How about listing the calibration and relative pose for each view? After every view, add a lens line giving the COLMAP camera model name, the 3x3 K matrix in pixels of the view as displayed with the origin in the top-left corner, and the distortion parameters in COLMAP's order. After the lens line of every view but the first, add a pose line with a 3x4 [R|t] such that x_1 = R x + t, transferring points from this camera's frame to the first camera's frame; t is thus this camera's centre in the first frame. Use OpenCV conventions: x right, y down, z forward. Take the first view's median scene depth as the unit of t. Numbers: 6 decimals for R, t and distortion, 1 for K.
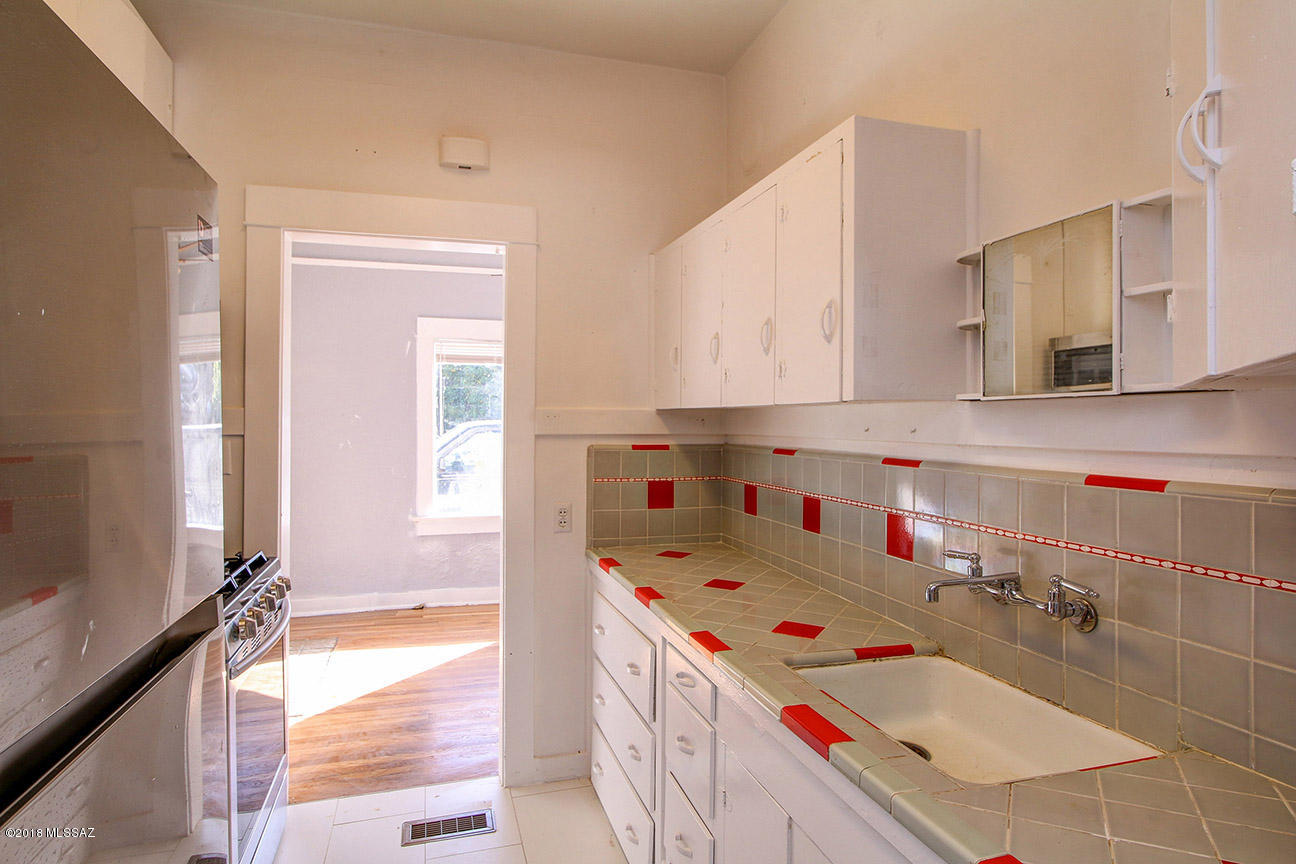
lens RADIAL K [[760.5, 0, 649.7], [0, 760.5, 426.1], [0, 0, 1]] dist [0.000370, -0.000169]
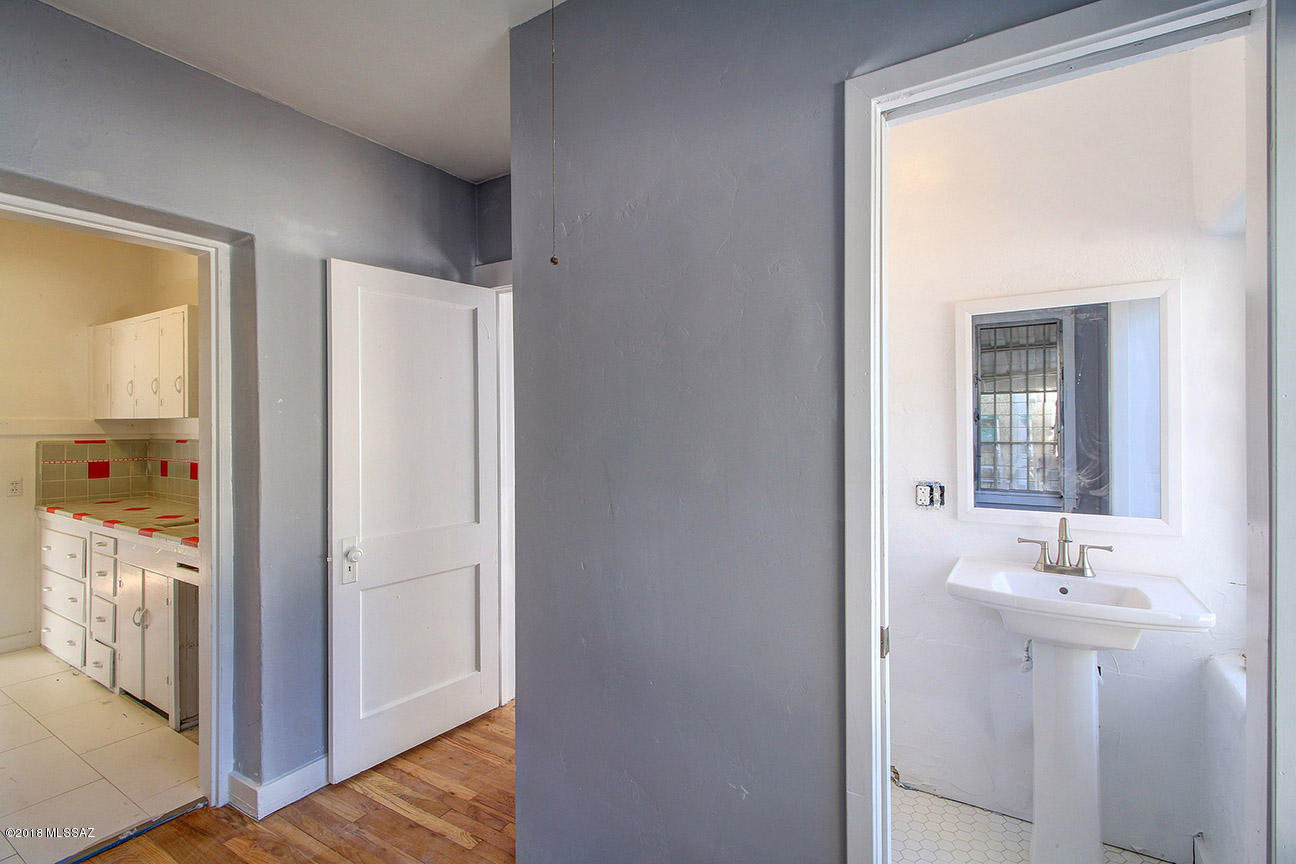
lens RADIAL K [[596.1, 0, 647.8], [0, 596.1, 424.3], [0, 0, 1]] dist [0.005862, -0.001768]
pose [[0.755004, -0.006117, 0.655692, 0.070551], [0.010185, 0.999945, -0.002398, 0.005417], [-0.655642, 0.008488, 0.755025, -0.878727]]
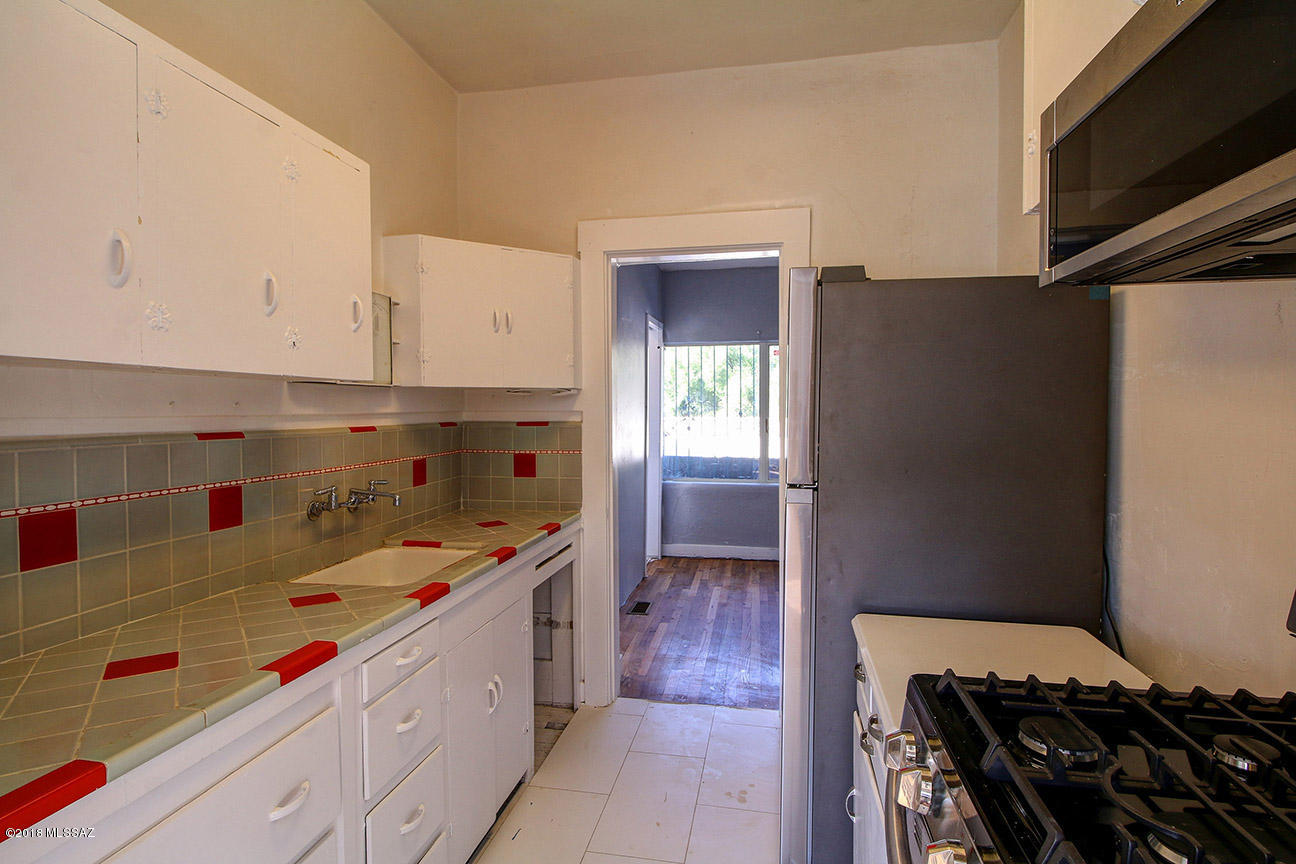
lens RADIAL K [[702.3, 0, 648.3], [0, 702.3, 427.8], [0, 0, 1]] dist [0.024561, -0.001681]
pose [[-0.882268, -0.019151, 0.470358, -0.724758], [-0.001998, 0.999315, 0.036941, 0.000092], [-0.470744, 0.031652, -0.881702, 1.808035]]
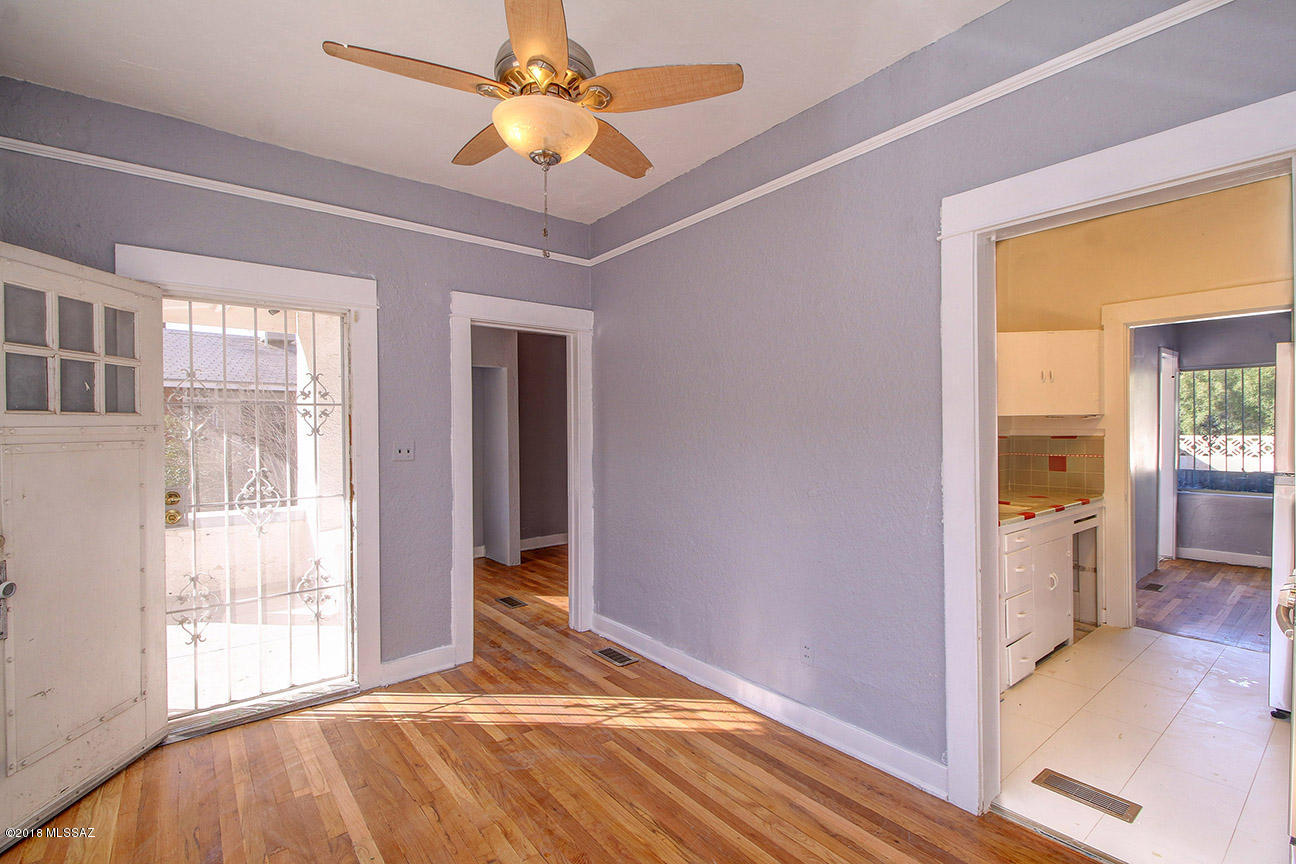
lens RADIAL K [[596.1, 0, 651.7], [0, 596.1, 433.5], [0, 0, 1]] dist [0.005862, -0.001768]
pose [[-0.368013, -0.011029, 0.929755, -1.135602], [0.010554, 0.999816, 0.016038, -0.011422], [-0.929761, 0.015714, -0.367829, 2.590587]]
